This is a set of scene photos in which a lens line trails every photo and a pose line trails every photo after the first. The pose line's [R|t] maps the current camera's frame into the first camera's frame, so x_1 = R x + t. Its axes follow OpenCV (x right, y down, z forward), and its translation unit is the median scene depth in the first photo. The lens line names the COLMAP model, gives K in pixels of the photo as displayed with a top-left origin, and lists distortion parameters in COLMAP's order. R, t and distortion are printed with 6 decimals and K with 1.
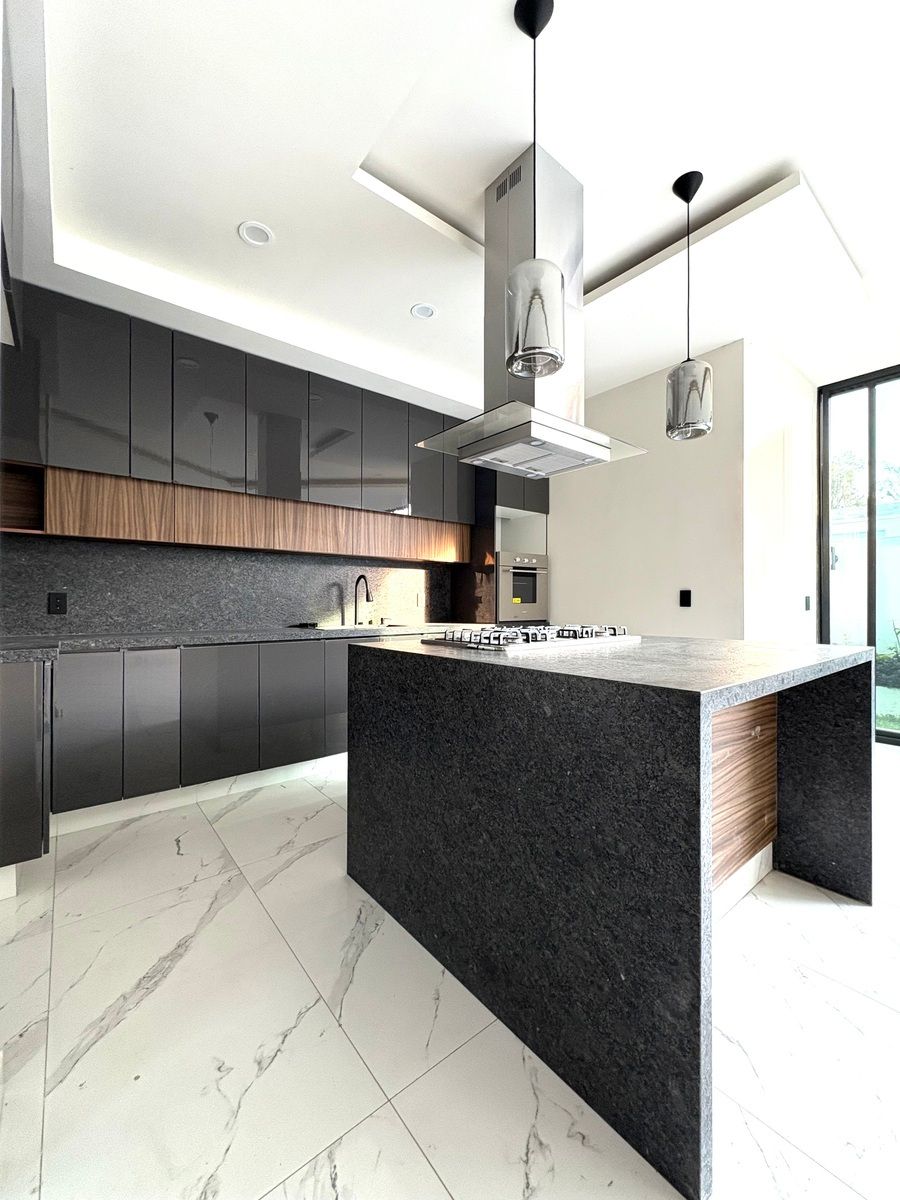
lens RADIAL K [[478.0, 0, 449.2], [0, 478.0, 602.5], [0, 0, 1]] dist [-0.000923, 0.000334]
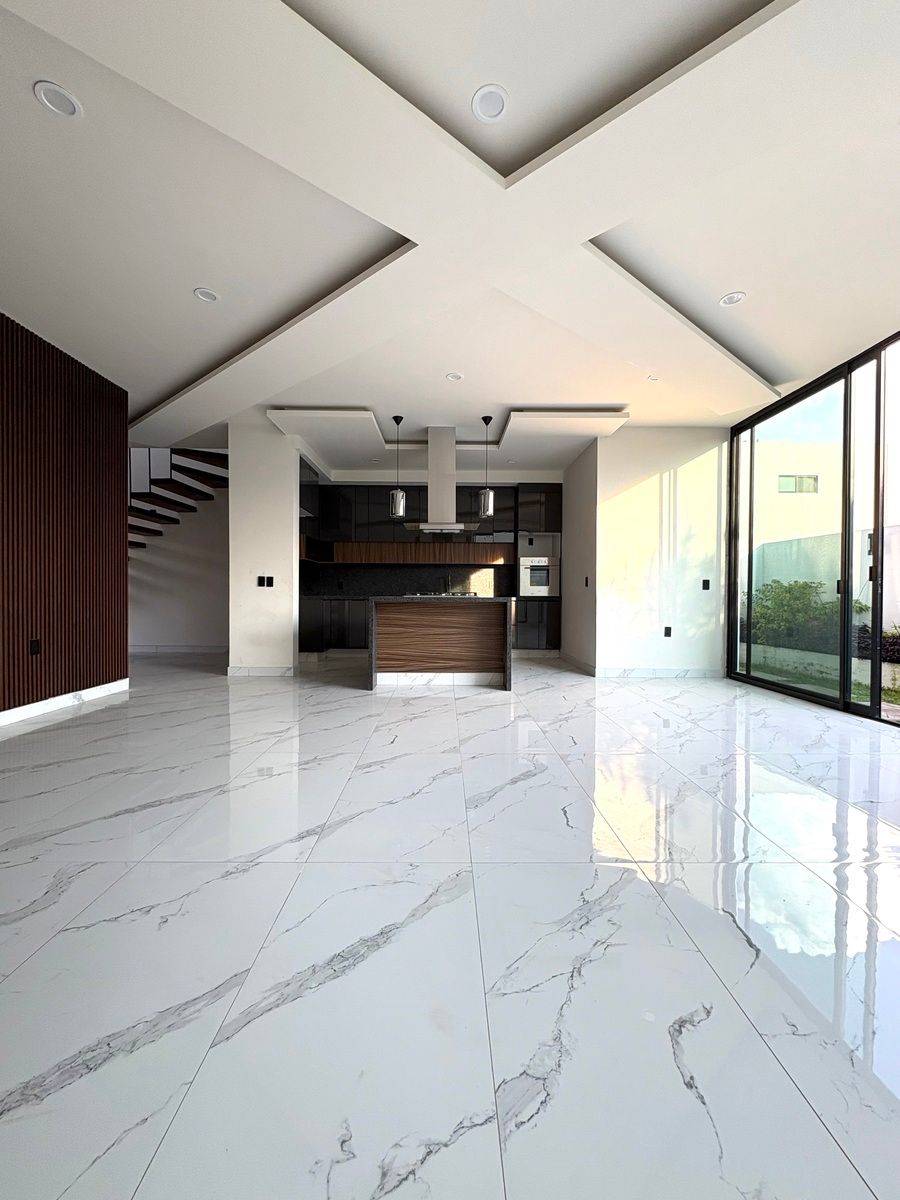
lens RADIAL K [[478.0, 0, 449.2], [0, 478.0, 602.5], [0, 0, 1]] dist [-0.000923, 0.000334]
pose [[0.789124, 0.014362, -0.614066, 0.991204], [-0.008350, 0.999885, 0.012655, 0.041785], [0.614177, -0.004859, 0.789154, -0.592588]]
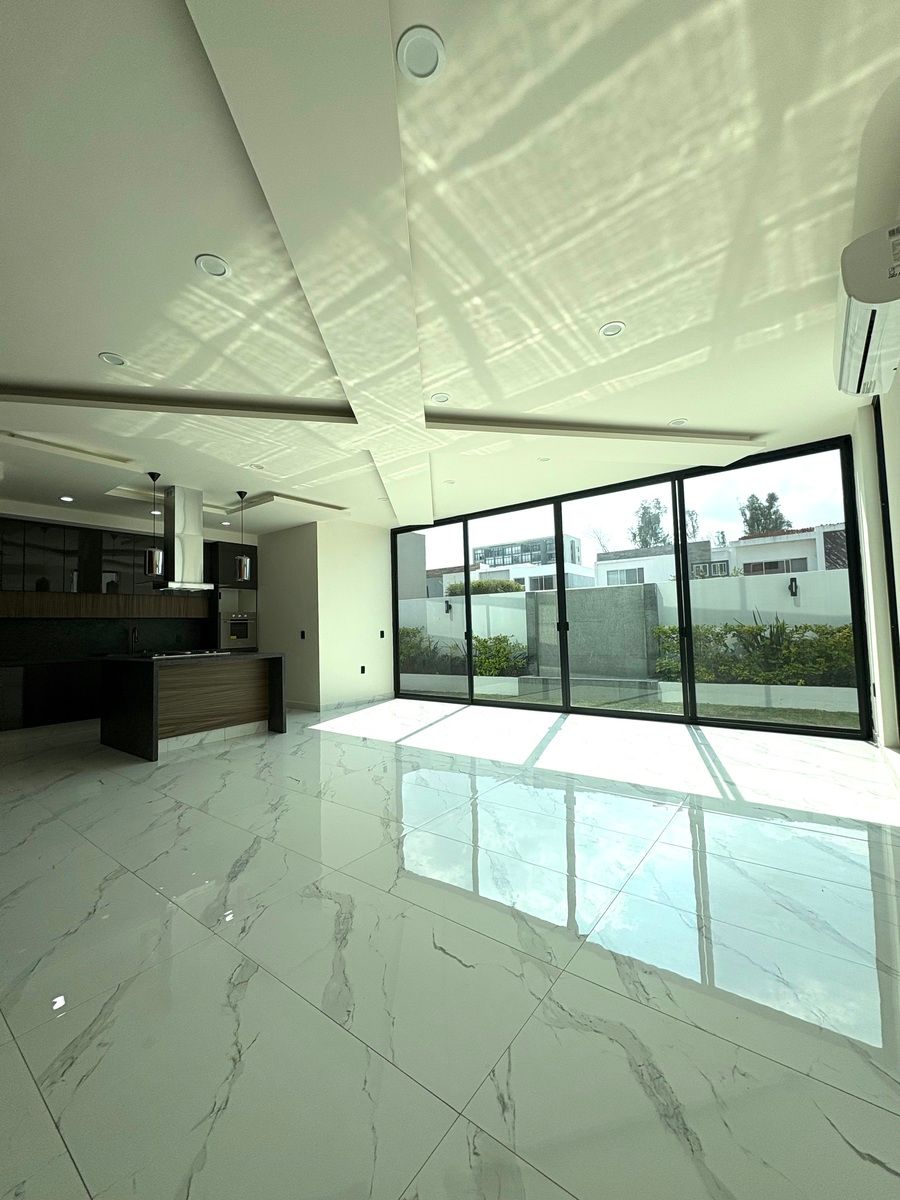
lens RADIAL K [[478.0, 0, 449.2], [0, 478.0, 602.5], [0, 0, 1]] dist [-0.000923, 0.000334]
pose [[0.970451, -0.012823, 0.240958, 0.516962], [0.027046, 0.998075, -0.055814, -0.012777], [-0.239779, 0.060682, 0.968929, -1.051414]]
